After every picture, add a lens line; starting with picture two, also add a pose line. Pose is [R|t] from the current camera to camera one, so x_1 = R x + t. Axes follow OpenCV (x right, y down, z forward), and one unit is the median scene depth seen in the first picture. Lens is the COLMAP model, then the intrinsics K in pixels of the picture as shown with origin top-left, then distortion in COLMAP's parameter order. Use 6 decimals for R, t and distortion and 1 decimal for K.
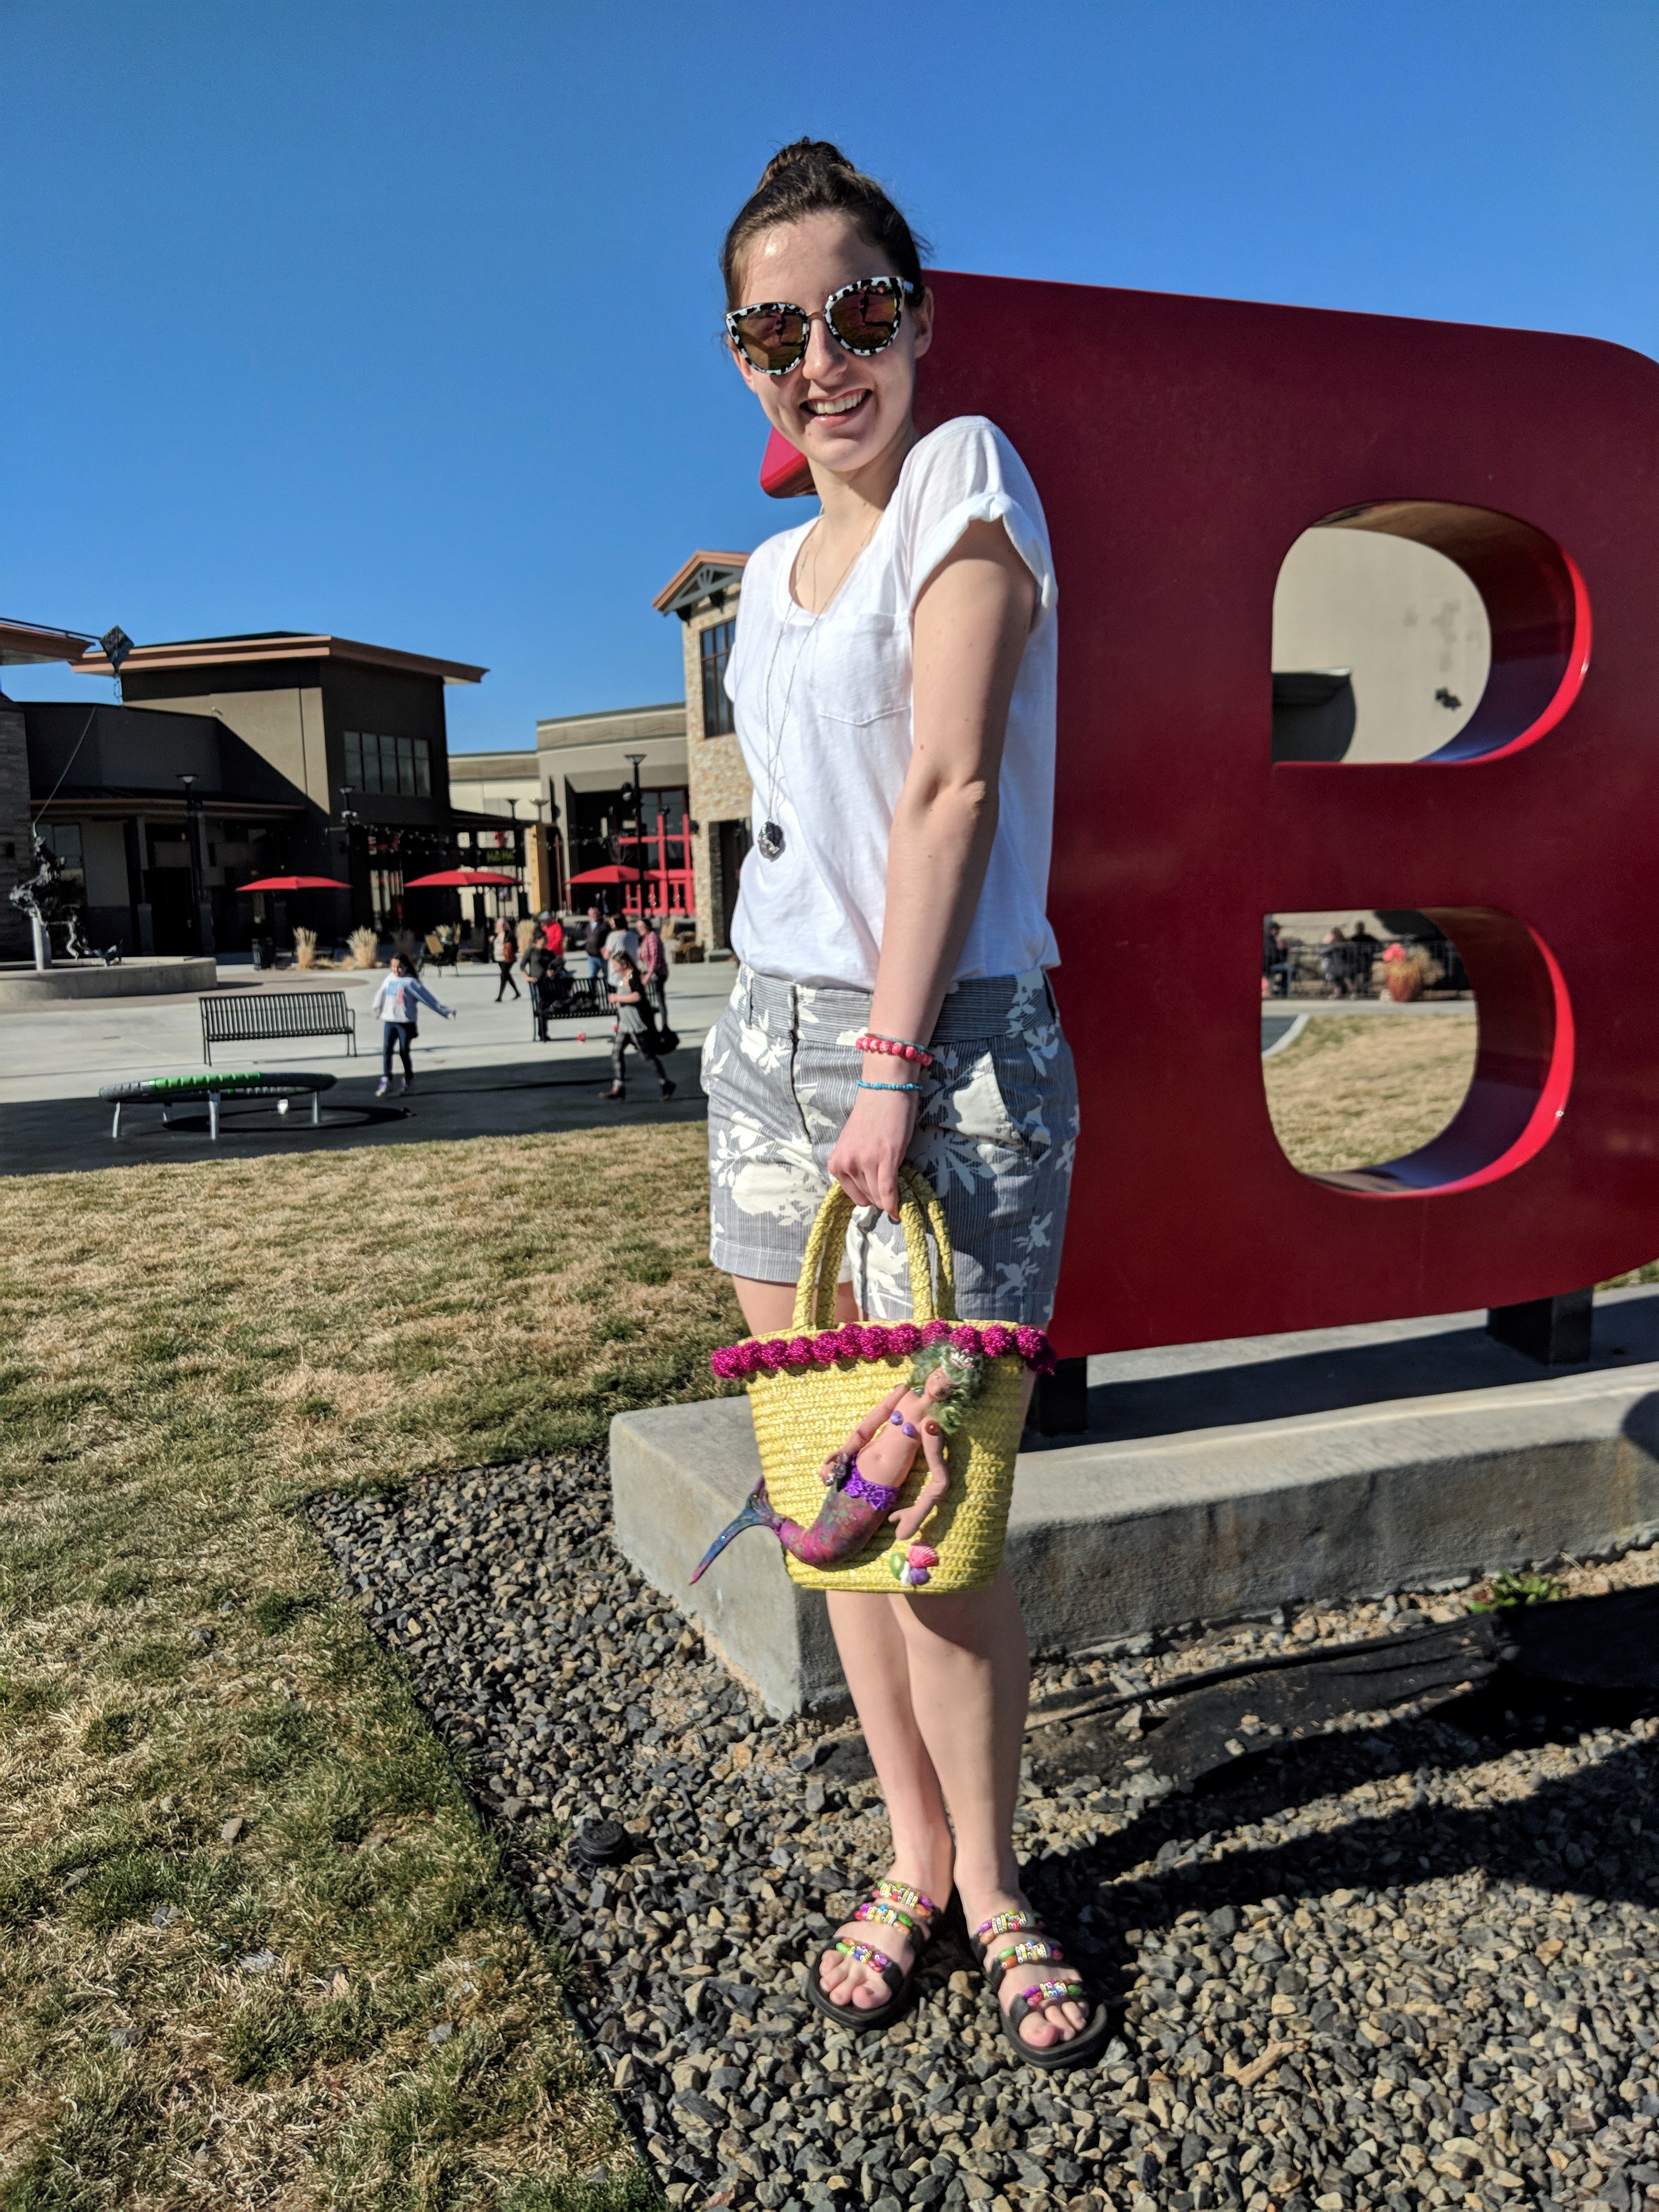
lens RADIAL K [[1773.0, 0, 857.1], [0, 1773.0, 1099.4], [0, 0, 1]] dist [0.057065, -0.116821]
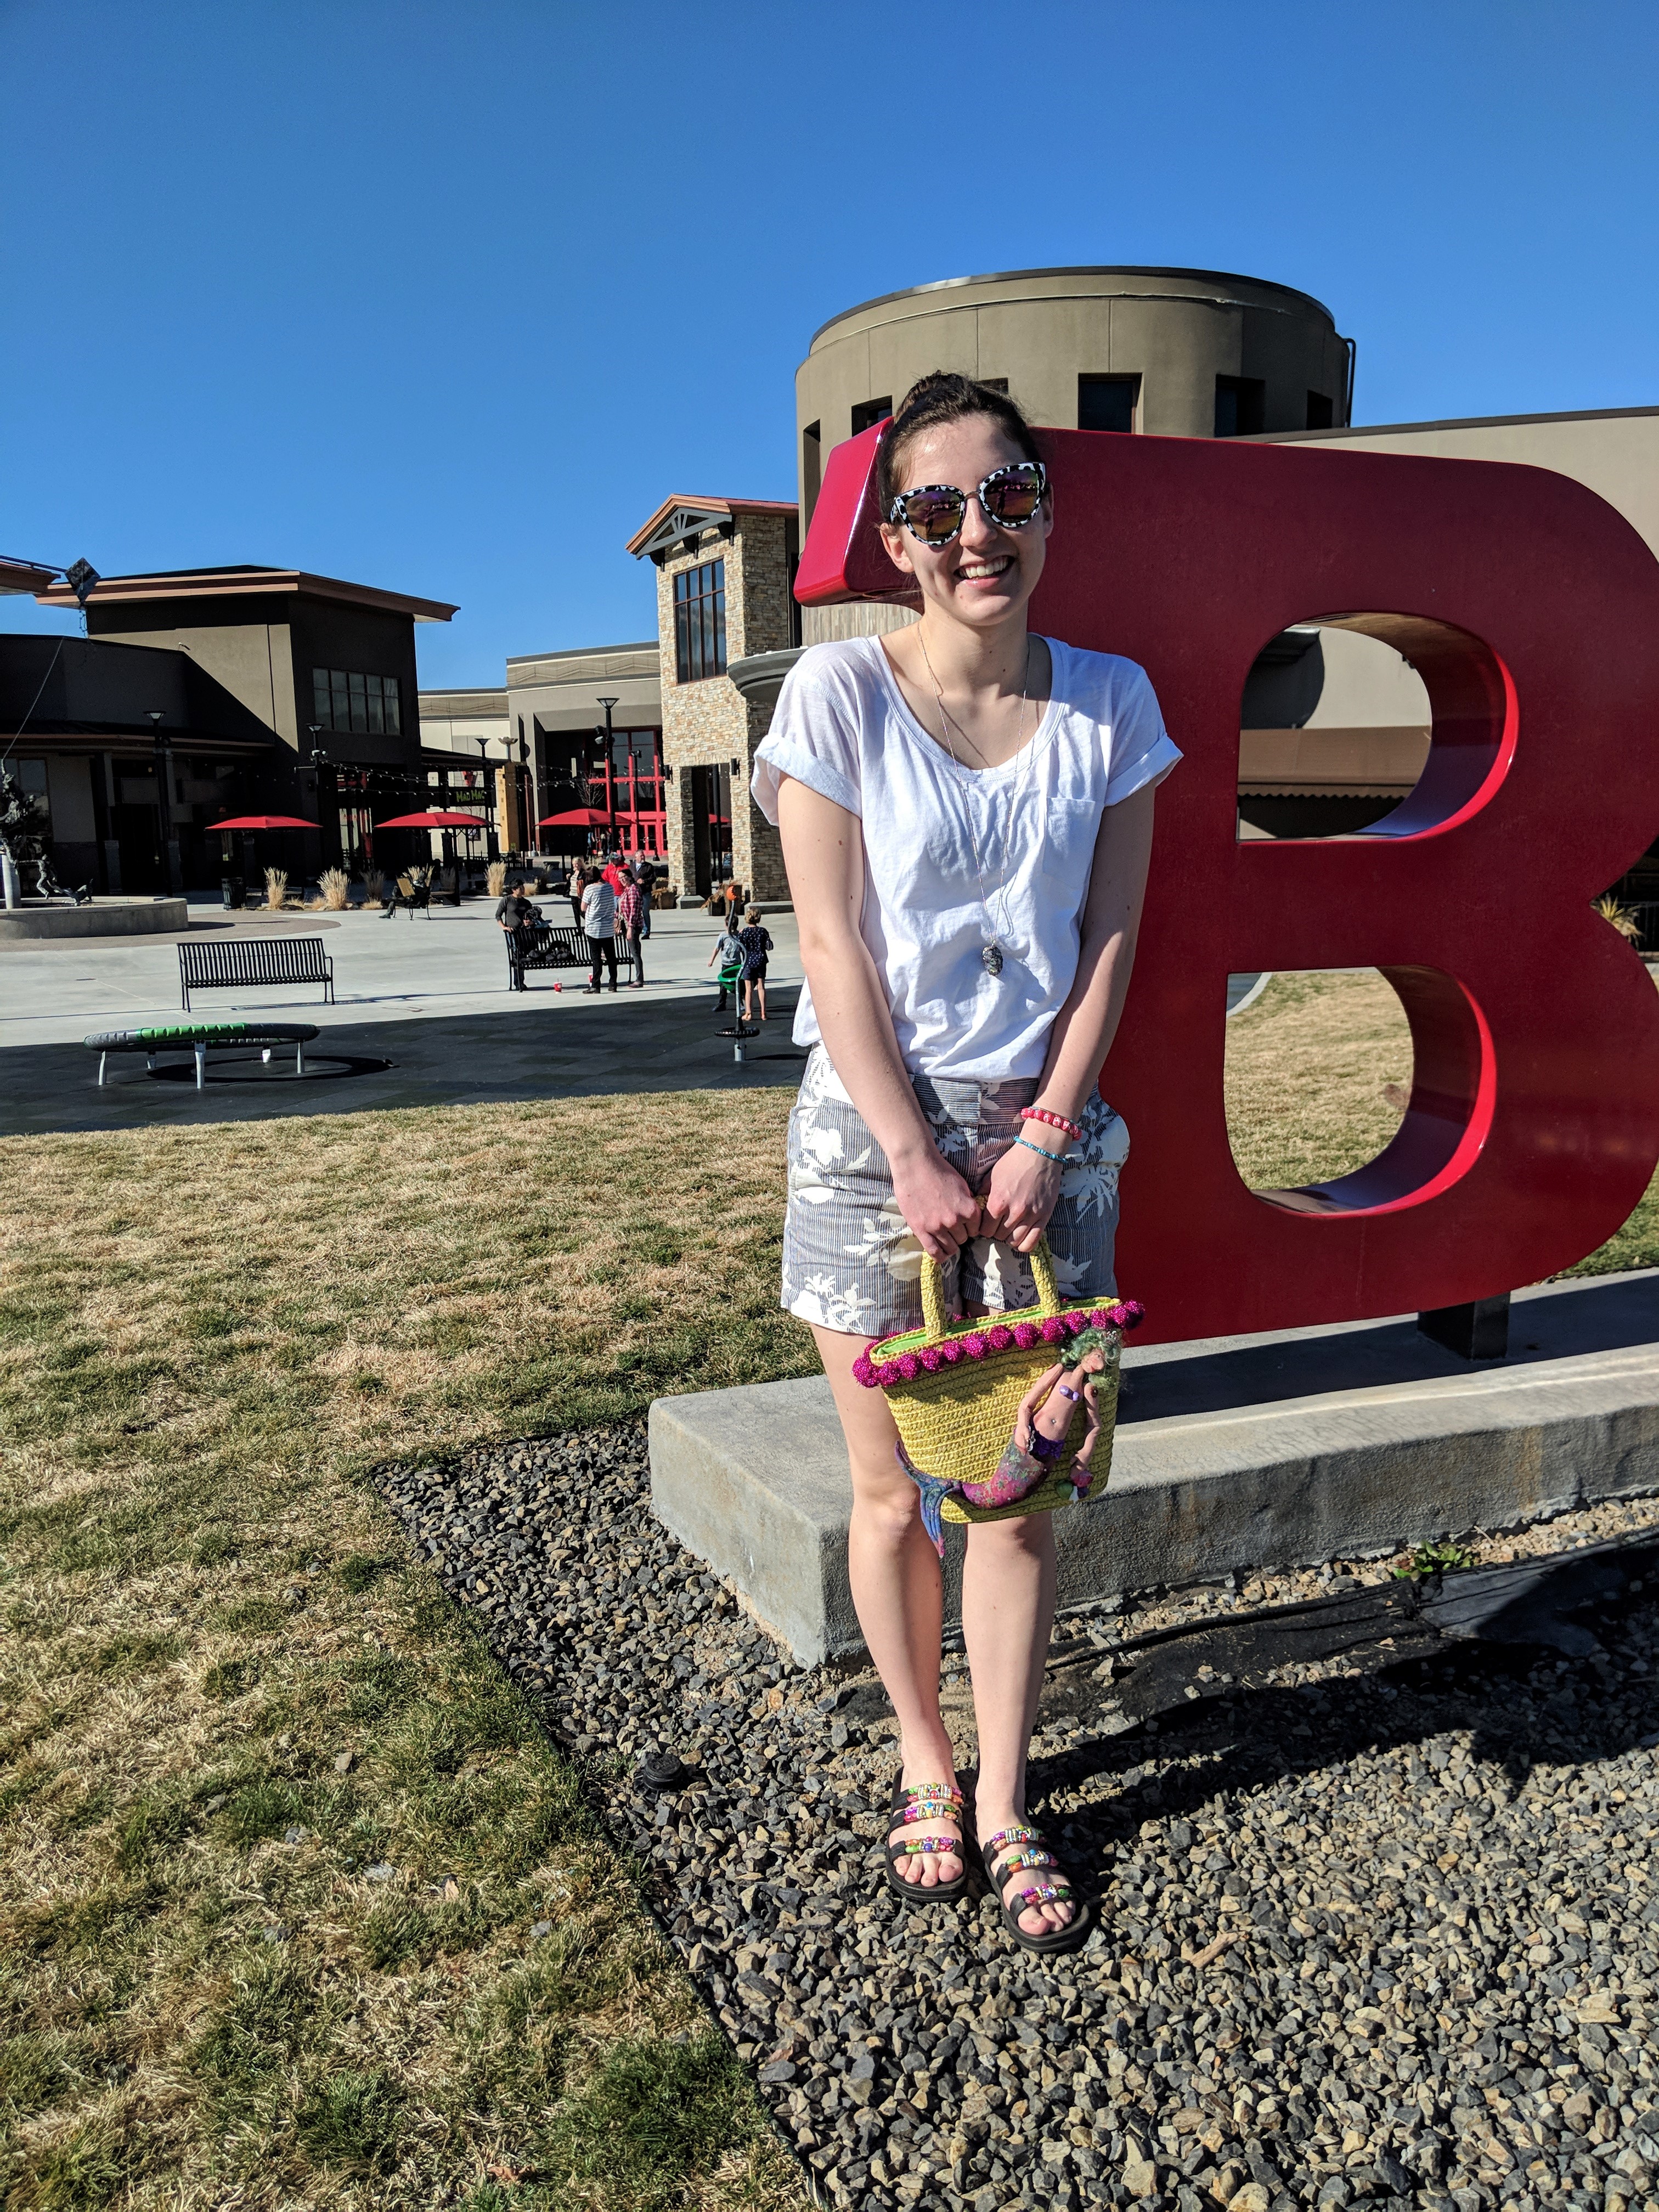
lens RADIAL K [[1764.6, 0, 865.9], [0, 1764.6, 1110.7], [0, 0, 1]] dist [0.075016, -0.149905]
pose [[0.999655, 0.009162, 0.024616, -0.036219], [-0.010155, 0.999128, 0.040507, -0.066368], [-0.024224, -0.040743, 0.998876, -0.152807]]
